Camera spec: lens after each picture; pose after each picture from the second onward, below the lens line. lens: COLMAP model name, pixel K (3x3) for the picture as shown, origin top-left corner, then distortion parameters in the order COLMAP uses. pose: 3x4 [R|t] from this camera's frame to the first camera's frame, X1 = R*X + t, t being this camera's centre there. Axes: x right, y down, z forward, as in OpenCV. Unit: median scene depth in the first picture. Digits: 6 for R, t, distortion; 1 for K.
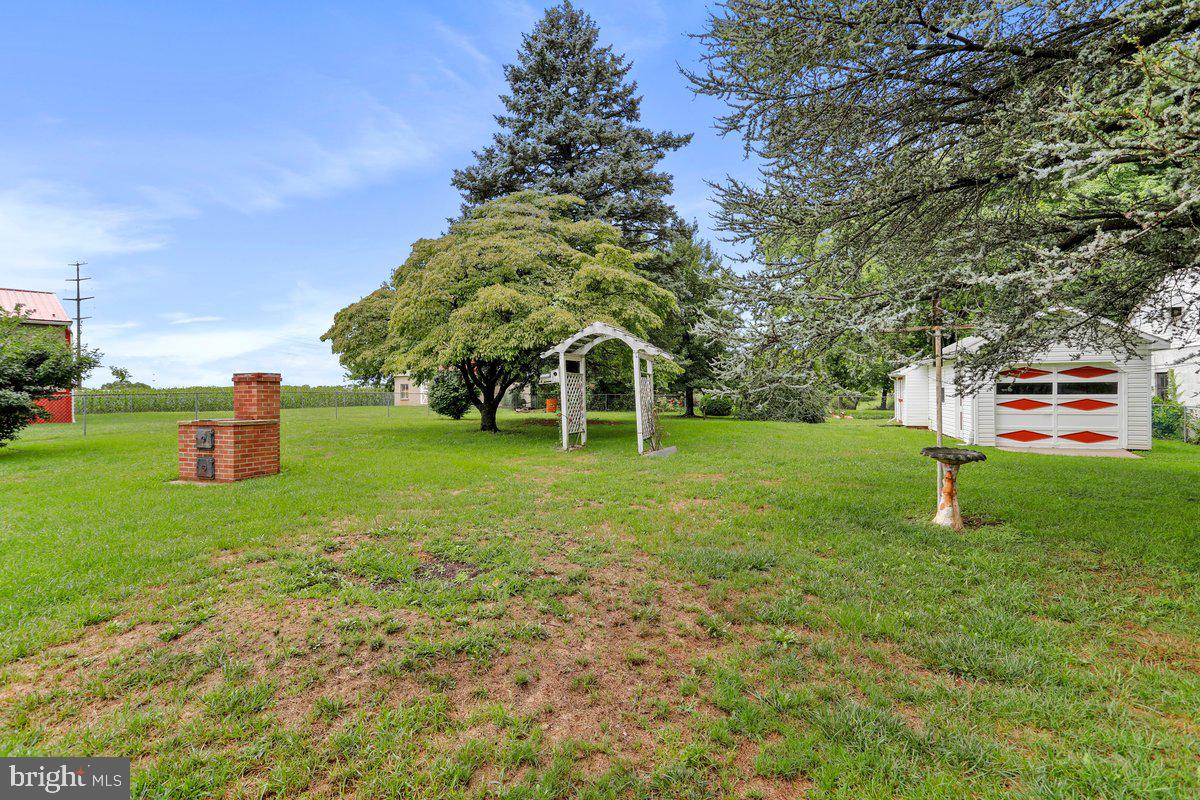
lens RADIAL K [[579.0, 0, 594.1], [0, 579.0, 388.5], [0, 0, 1]] dist [0.001133, 0.000362]
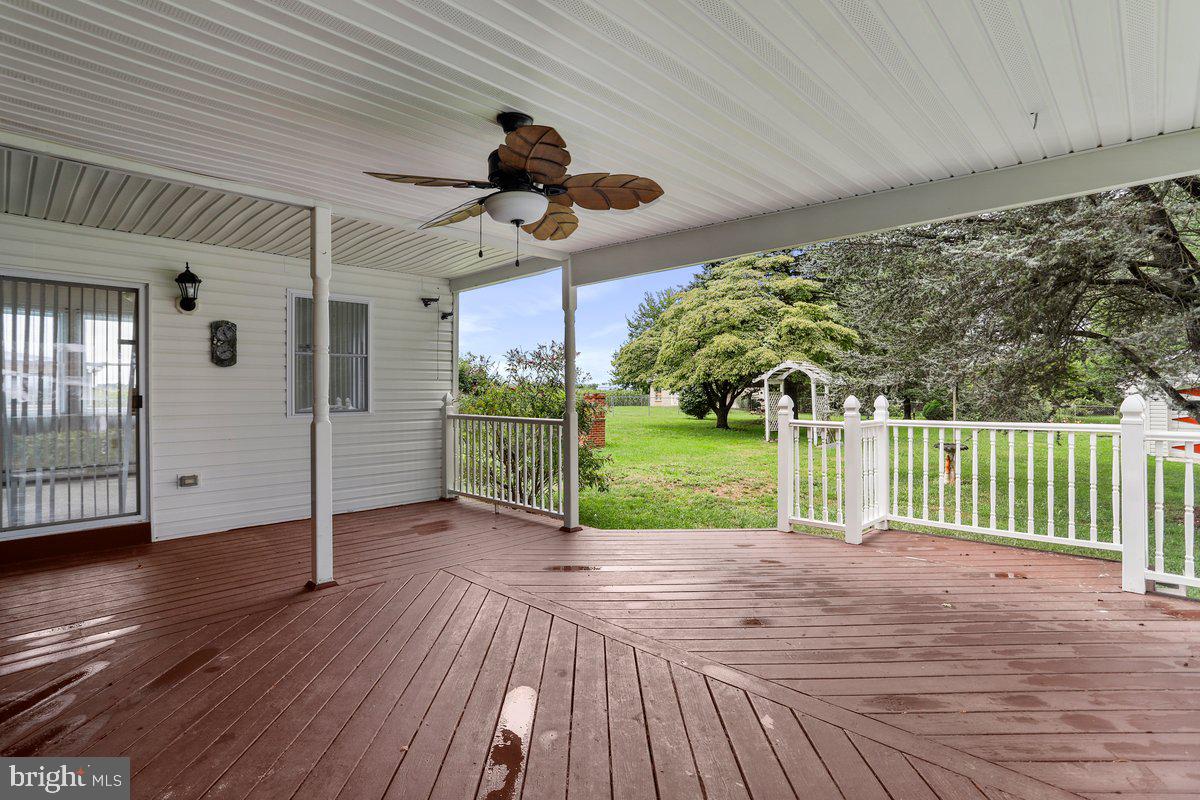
lens RADIAL K [[595.6, 0, 595.5], [0, 595.6, 389.8], [0, 0, 1]] dist [-0.002881, -0.000243]
pose [[0.917651, 0.001576, -0.397384, 0.143769], [0.001105, 0.999978, 0.006517, -0.039014], [0.397385, -0.006419, 0.917629, -0.590679]]
